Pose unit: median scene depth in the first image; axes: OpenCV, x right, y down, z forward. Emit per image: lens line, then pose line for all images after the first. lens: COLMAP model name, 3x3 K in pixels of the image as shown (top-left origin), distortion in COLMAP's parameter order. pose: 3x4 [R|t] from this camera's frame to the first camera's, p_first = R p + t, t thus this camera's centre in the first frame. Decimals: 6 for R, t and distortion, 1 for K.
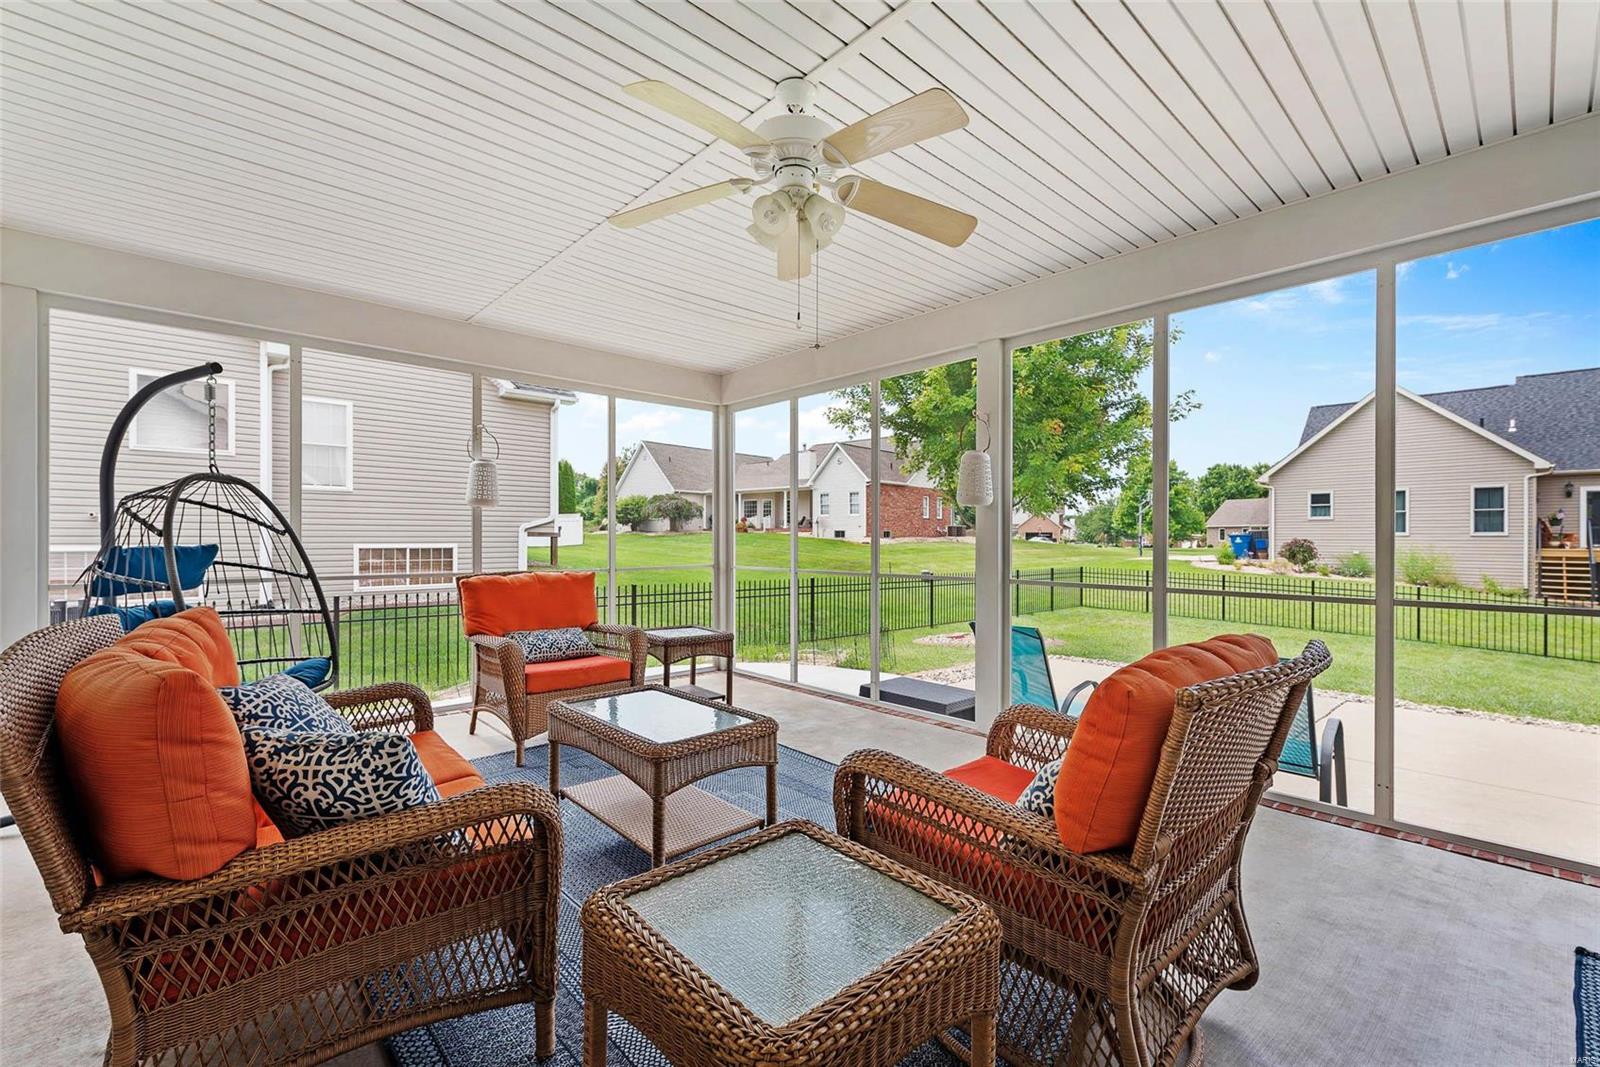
lens RADIAL K [[690.0, 0, 805.8], [0, 690.0, 531.6], [0, 0, 1]] dist [0.000780, 0.000158]
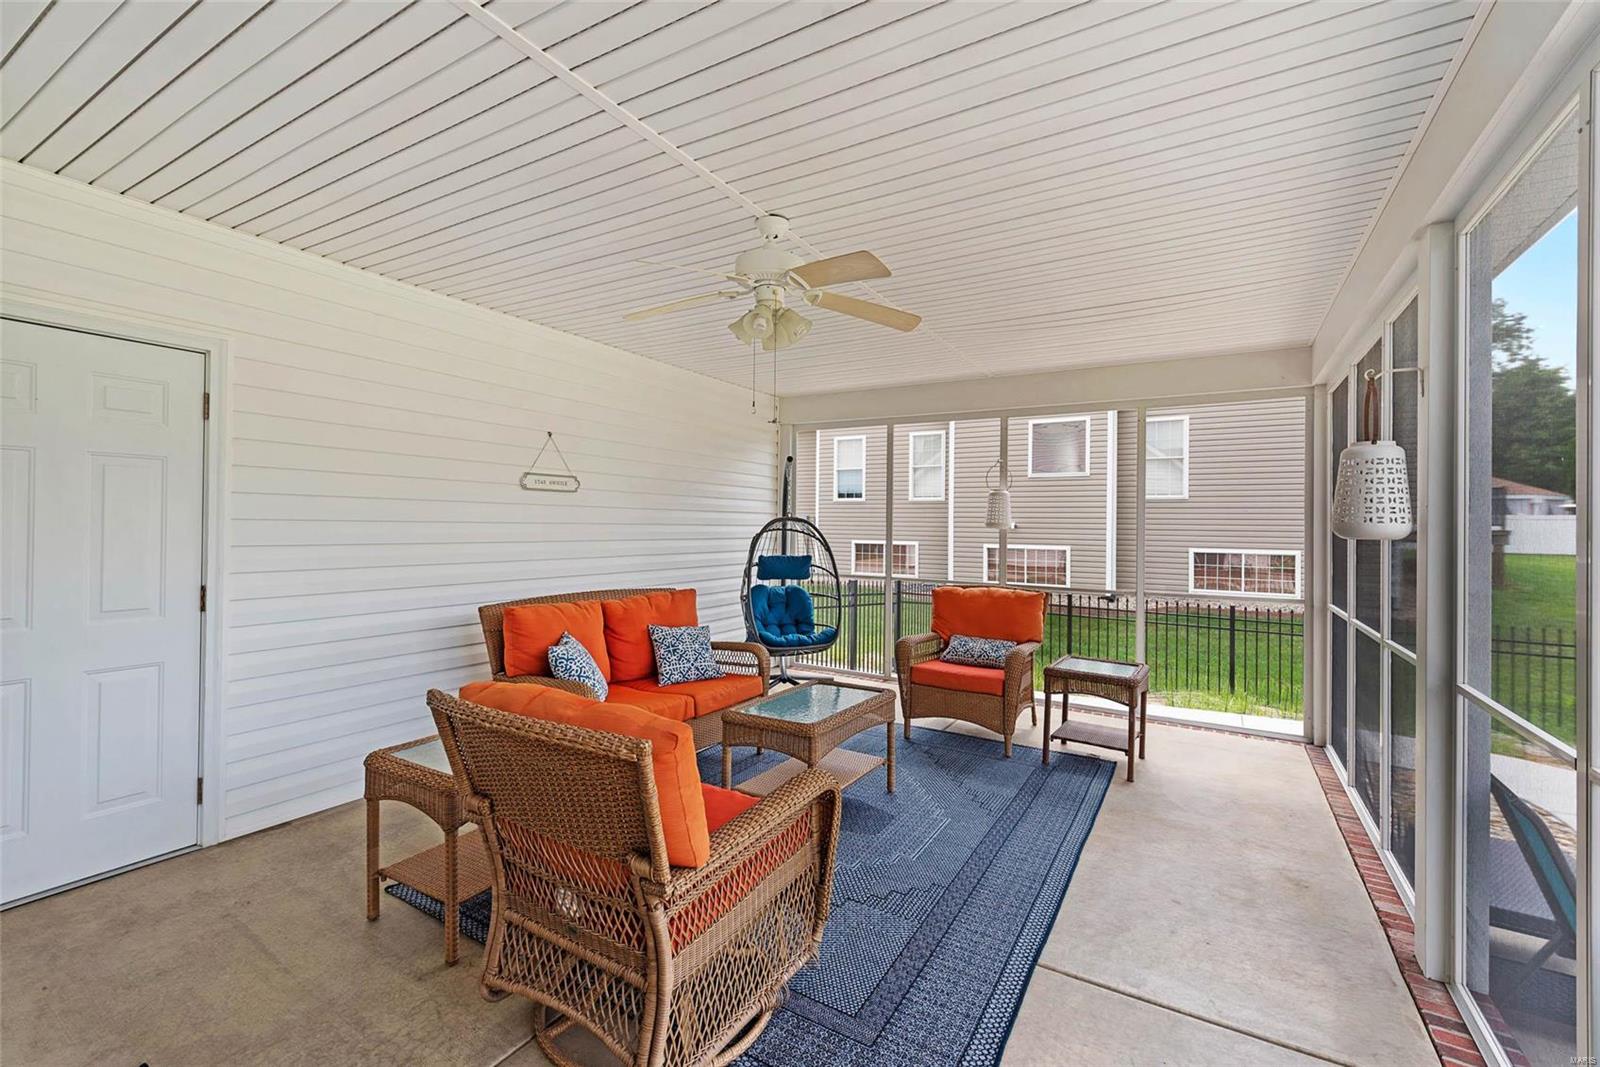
lens RADIAL K [[690.0, 0, 805.8], [0, 690.0, 531.6], [0, 0, 1]] dist [0.000780, 0.000158]
pose [[0.272778, 0.003273, -0.962071, 0.363608], [-0.000568, 0.999995, 0.003241, -0.019067], [0.962077, -0.000337, 0.272779, 0.239437]]
